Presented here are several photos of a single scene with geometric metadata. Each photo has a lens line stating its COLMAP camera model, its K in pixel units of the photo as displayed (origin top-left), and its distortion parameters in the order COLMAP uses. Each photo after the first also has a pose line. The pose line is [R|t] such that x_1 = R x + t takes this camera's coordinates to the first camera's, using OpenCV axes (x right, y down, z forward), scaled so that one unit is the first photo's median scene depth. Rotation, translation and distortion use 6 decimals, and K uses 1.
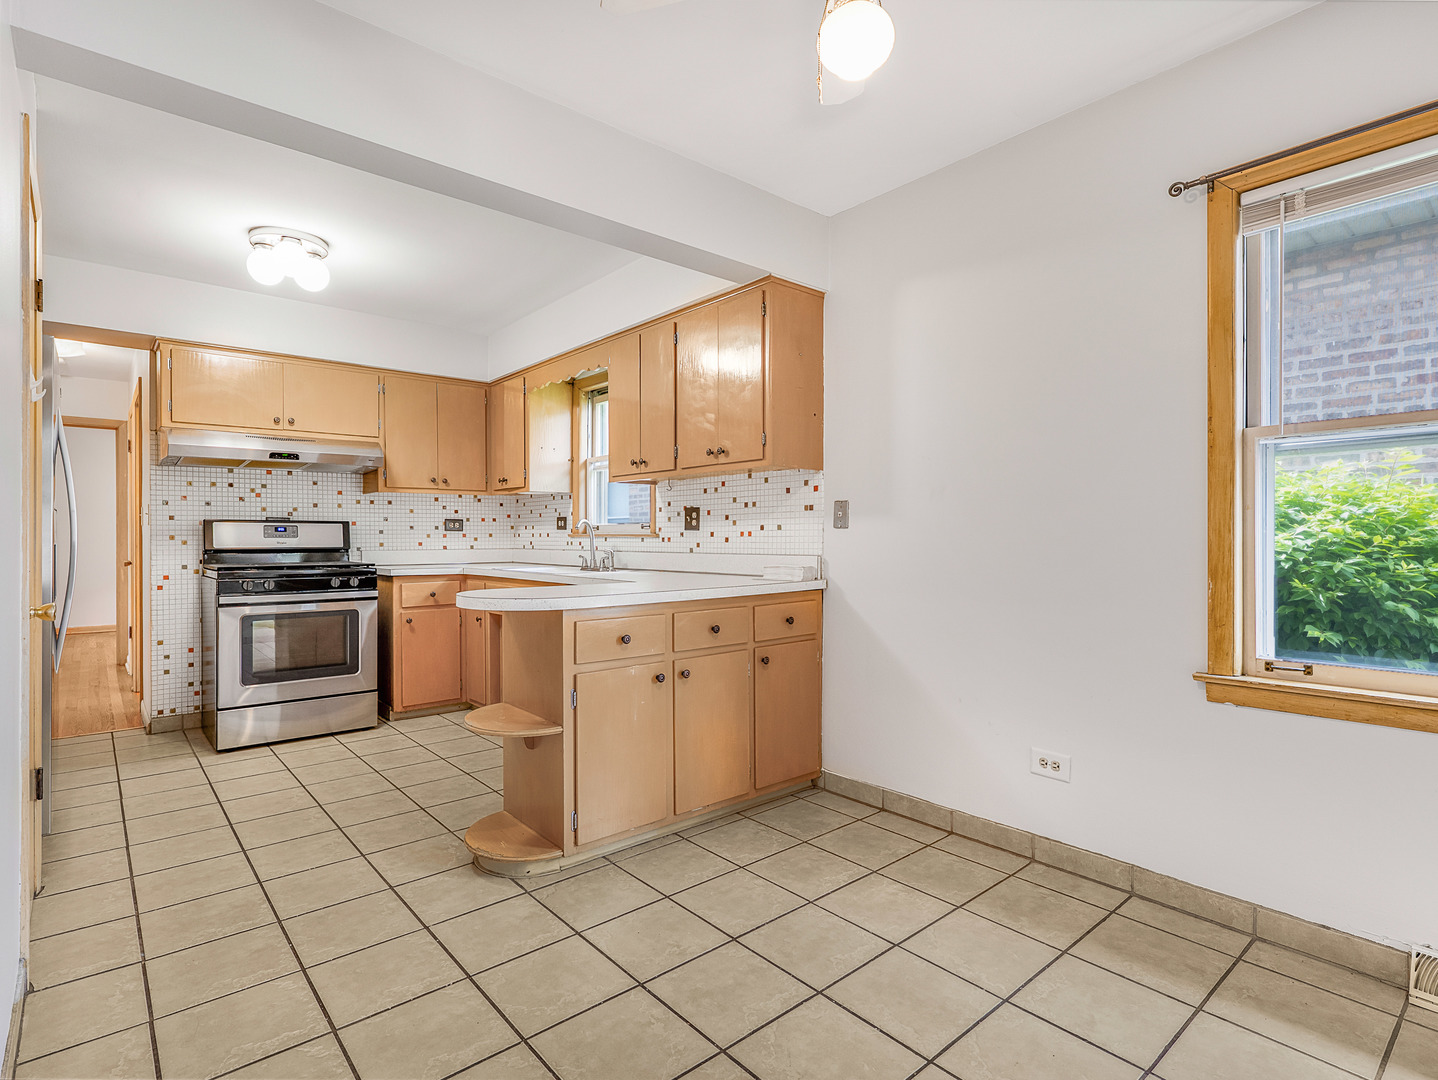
lens RADIAL K [[729.1, 0, 677.3], [0, 729.1, 539.2], [0, 0, 1]] dist [0.007842, -0.004513]
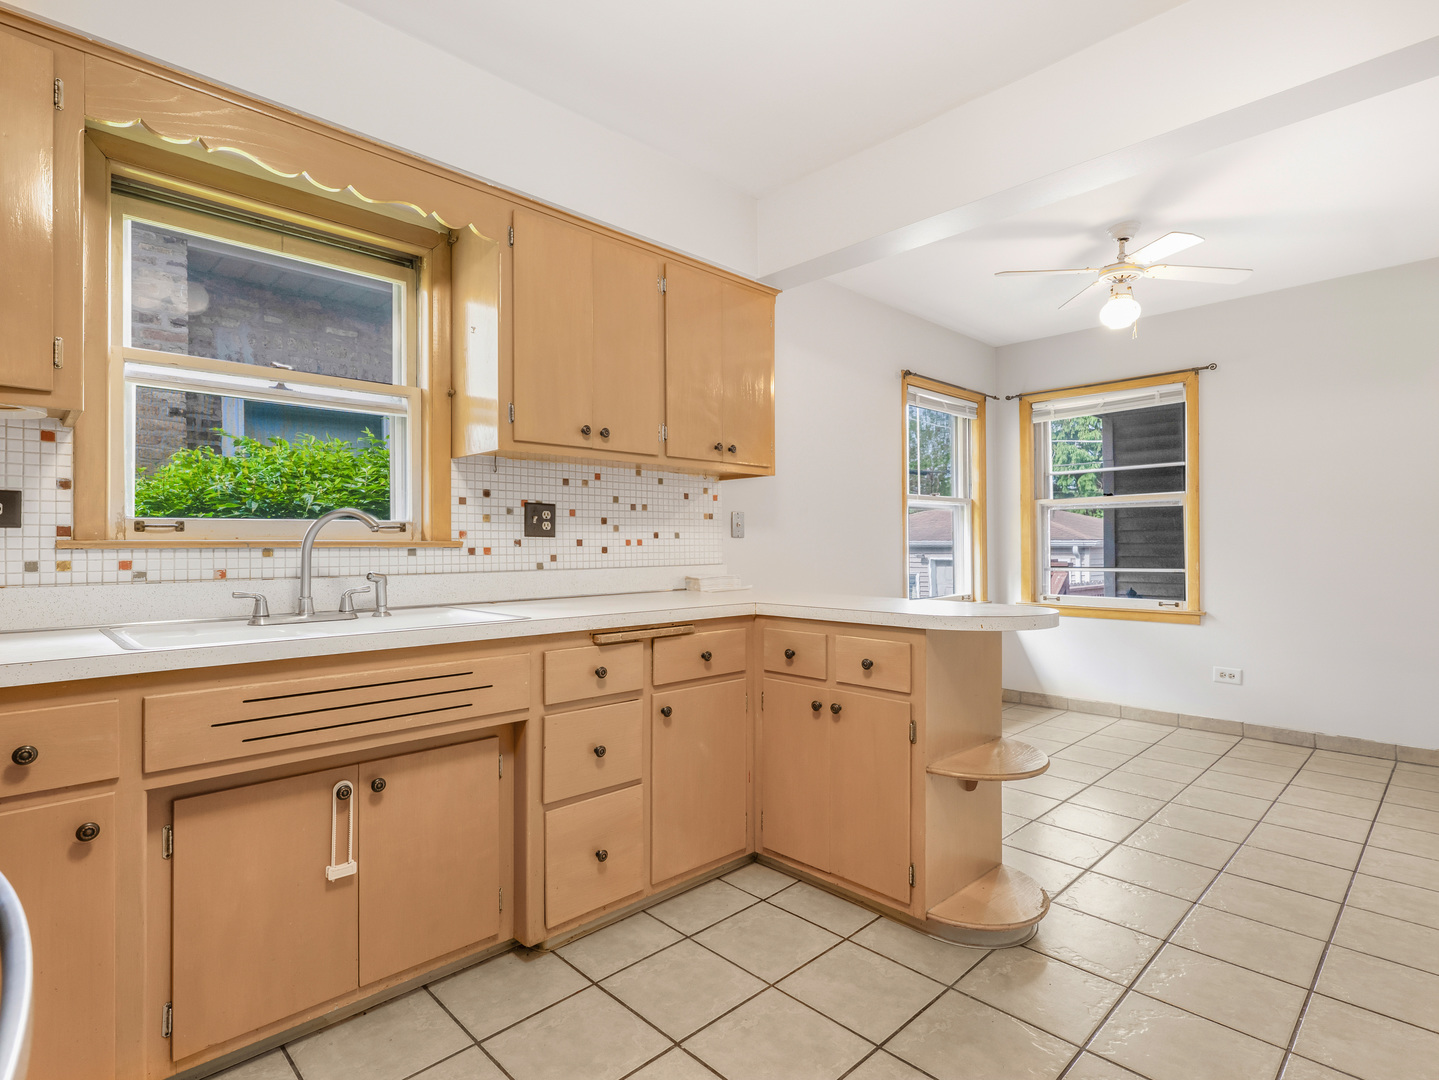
lens RADIAL K [[729.6, 0, 700.1], [0, 729.6, 547.6], [0, 0, 1]] dist [0.007842, -0.004513]
pose [[-0.079267, -0.000568, 0.996853, -0.630429], [0.008291, 0.999965, 0.001229, -0.001667], [-0.996819, 0.008362, -0.079260, 0.851499]]
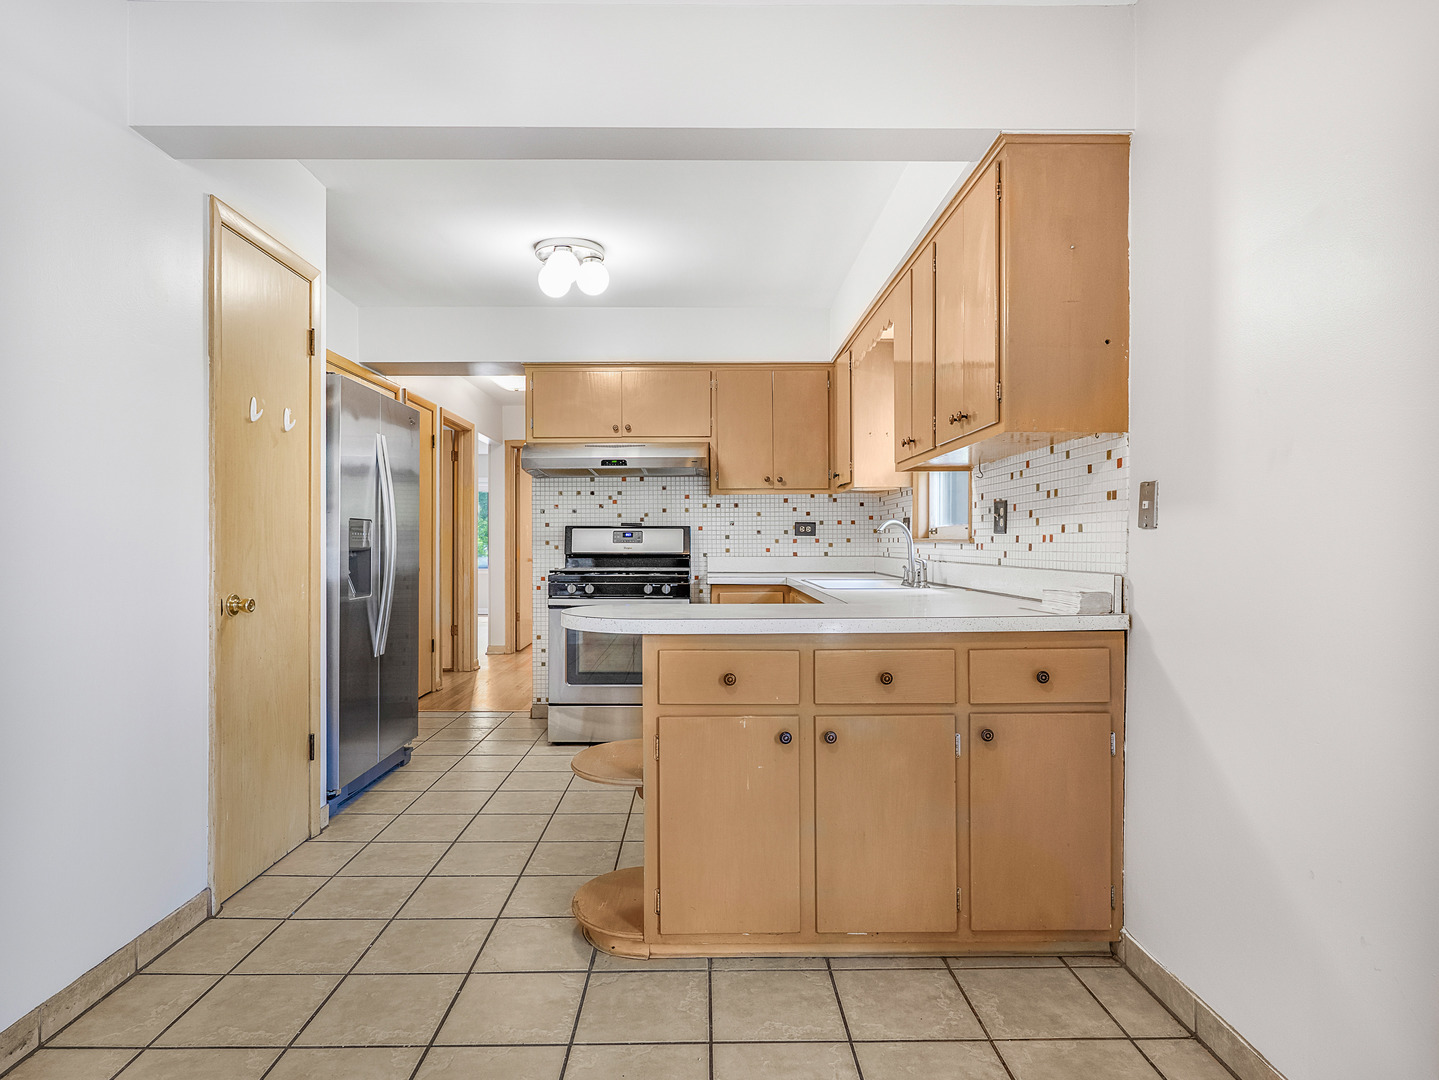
lens RADIAL K [[801.3, 0, 699.7], [0, 801.3, 545.3], [0, 0, 1]] dist [-0.005237, 0.003782]
pose [[0.784842, 0.003158, -0.619688, 0.254008], [-0.002250, 0.999995, 0.002246, -0.001745], [0.619692, -0.000369, 0.784845, 0.203987]]
